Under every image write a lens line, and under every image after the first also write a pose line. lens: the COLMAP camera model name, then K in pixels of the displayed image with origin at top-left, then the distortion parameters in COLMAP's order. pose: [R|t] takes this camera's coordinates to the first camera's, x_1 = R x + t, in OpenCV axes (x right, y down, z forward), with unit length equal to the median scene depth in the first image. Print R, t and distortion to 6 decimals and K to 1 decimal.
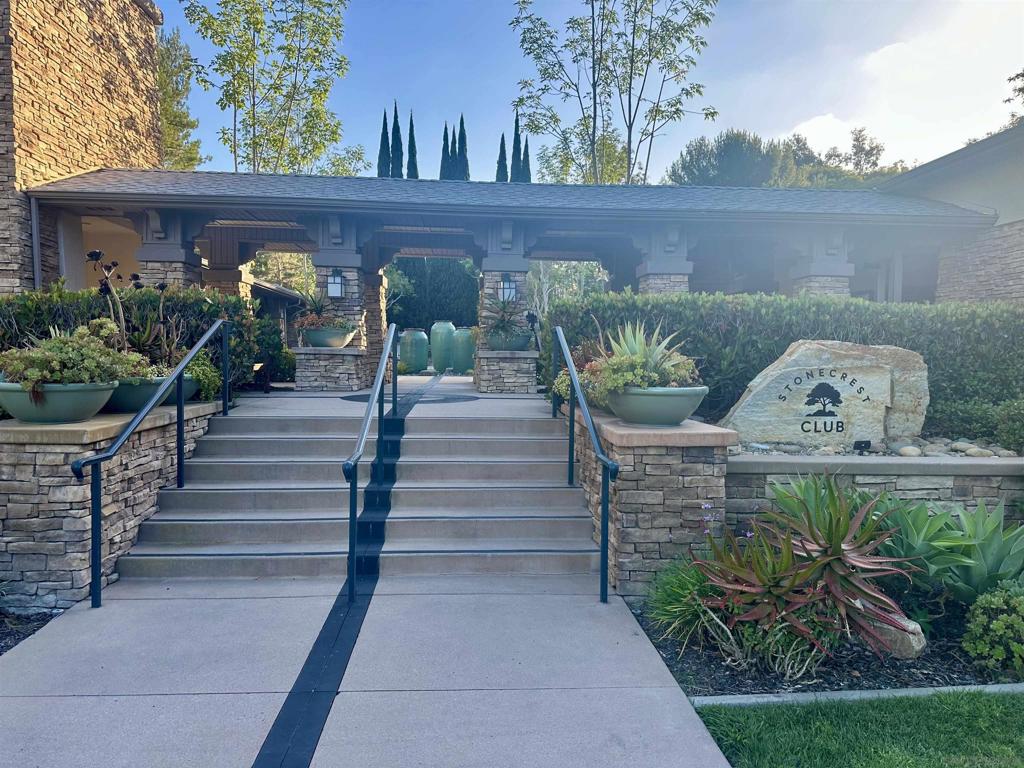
lens RADIAL K [[721.5, 0, 512.0], [0, 721.5, 384.0], [0, 0, 1]] dist [0.101227, -0.113130]
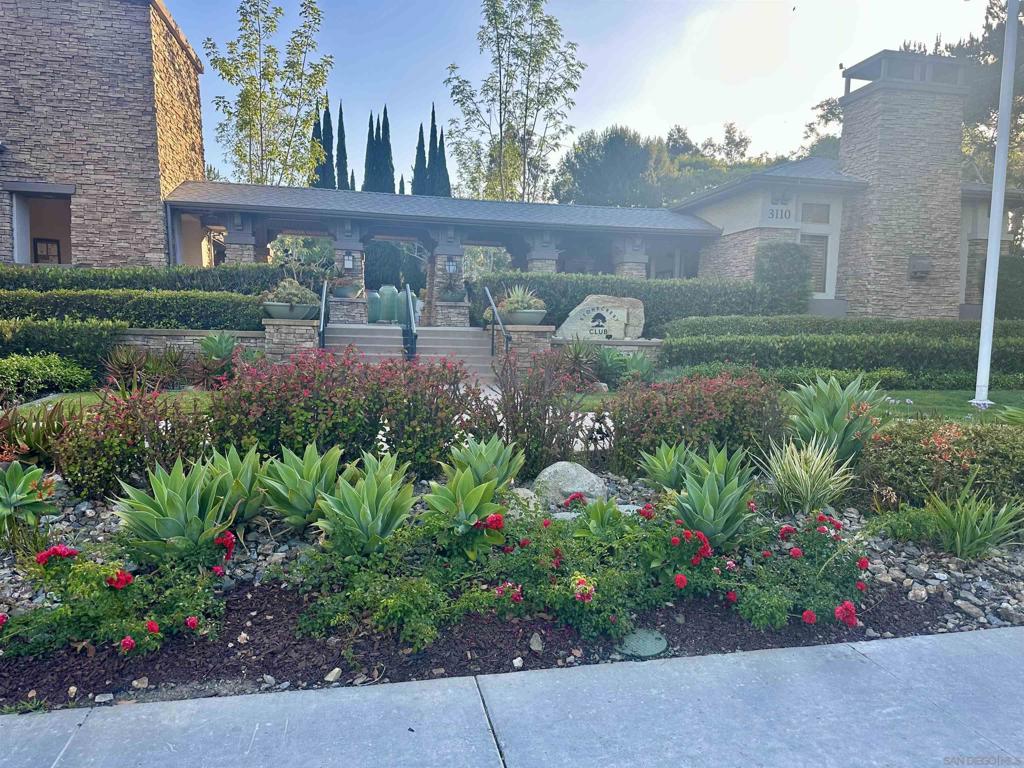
lens RADIAL K [[721.5, 0, 512.0], [0, 721.5, 384.0], [0, 0, 1]] dist [0.101227, -0.113130]
pose [[0.991233, -0.000222, 0.132127, -0.055235], [-0.005525, 0.999054, 0.043132, 0.044658], [-0.132012, -0.043483, 0.990294, -0.444180]]
